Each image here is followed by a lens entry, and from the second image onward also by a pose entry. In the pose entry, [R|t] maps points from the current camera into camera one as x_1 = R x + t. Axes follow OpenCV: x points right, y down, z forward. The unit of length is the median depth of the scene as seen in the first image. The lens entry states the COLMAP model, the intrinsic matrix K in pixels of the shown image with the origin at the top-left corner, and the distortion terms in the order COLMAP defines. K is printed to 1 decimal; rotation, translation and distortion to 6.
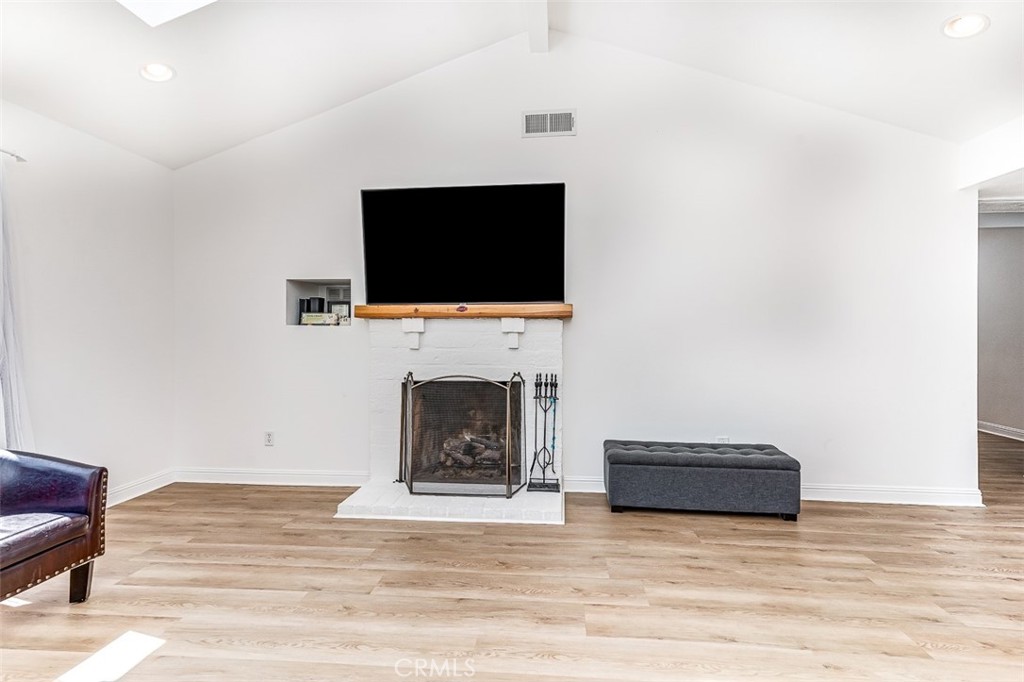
lens RADIAL K [[486.9, 0, 515.9], [0, 486.9, 335.8], [0, 0, 1]] dist [0.013133, -0.000926]
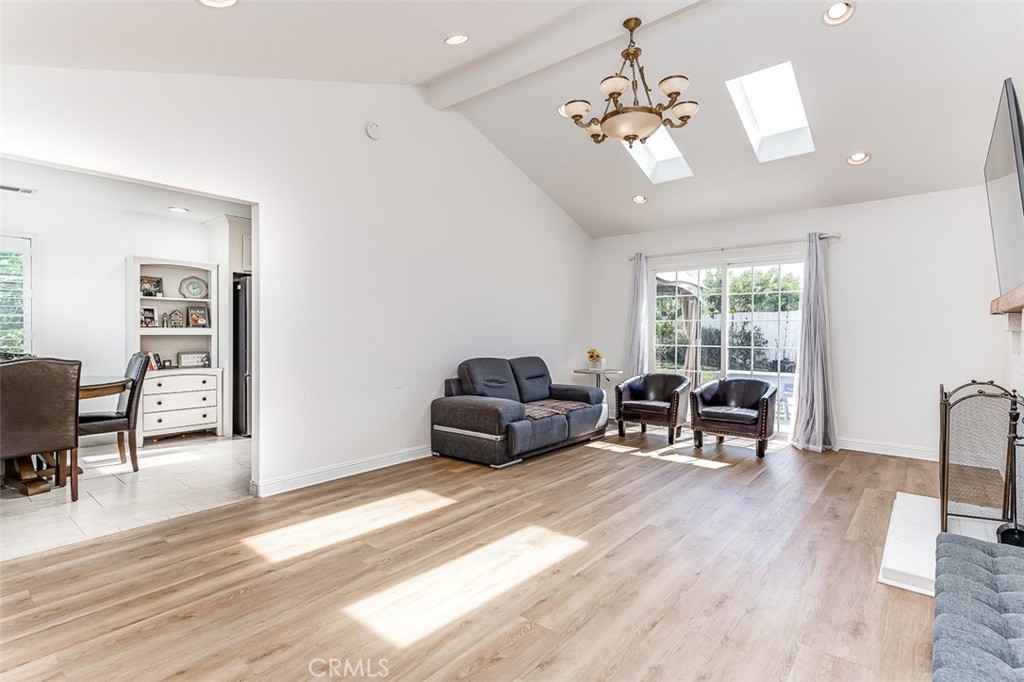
lens RADIAL K [[486.9, 0, 515.9], [0, 486.9, 335.8], [0, 0, 1]] dist [0.013133, -0.000926]
pose [[-0.571320, 0.002594, -0.820723, 0.968399], [-0.002680, 0.999984, 0.005027, -0.000911], [0.820723, 0.005072, -0.571304, 0.889973]]
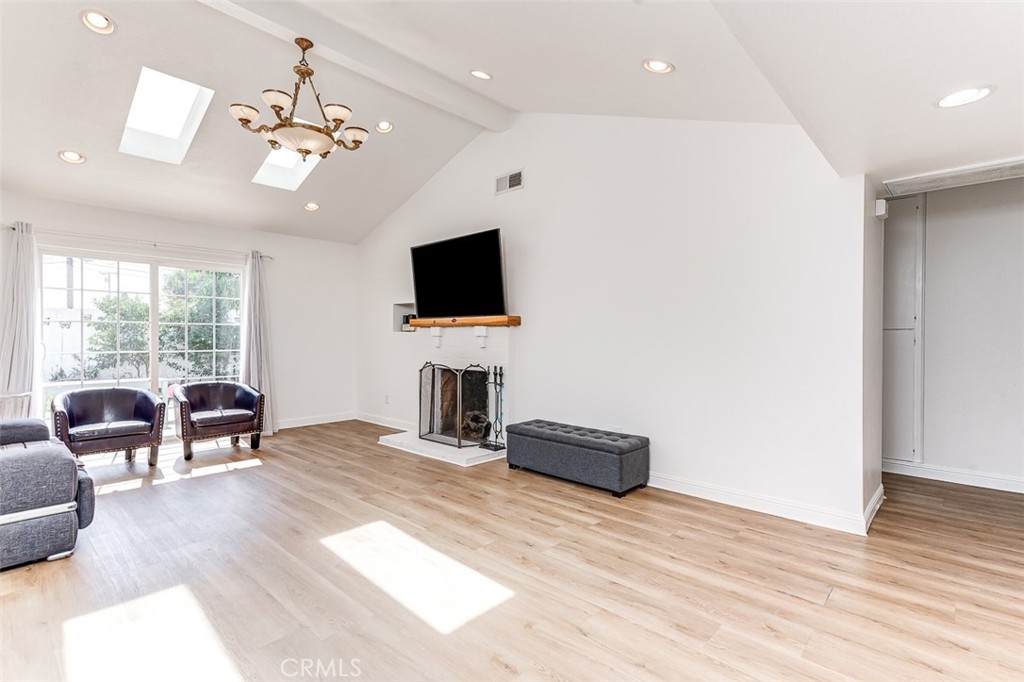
lens RADIAL K [[486.9, 0, 515.9], [0, 486.9, 335.8], [0, 0, 1]] dist [0.013133, -0.000926]
pose [[0.795691, 0.000262, -0.605702, 1.012823], [-0.003413, 0.999986, -0.004051, -0.002732], [0.605693, 0.005290, 0.795681, -0.071917]]
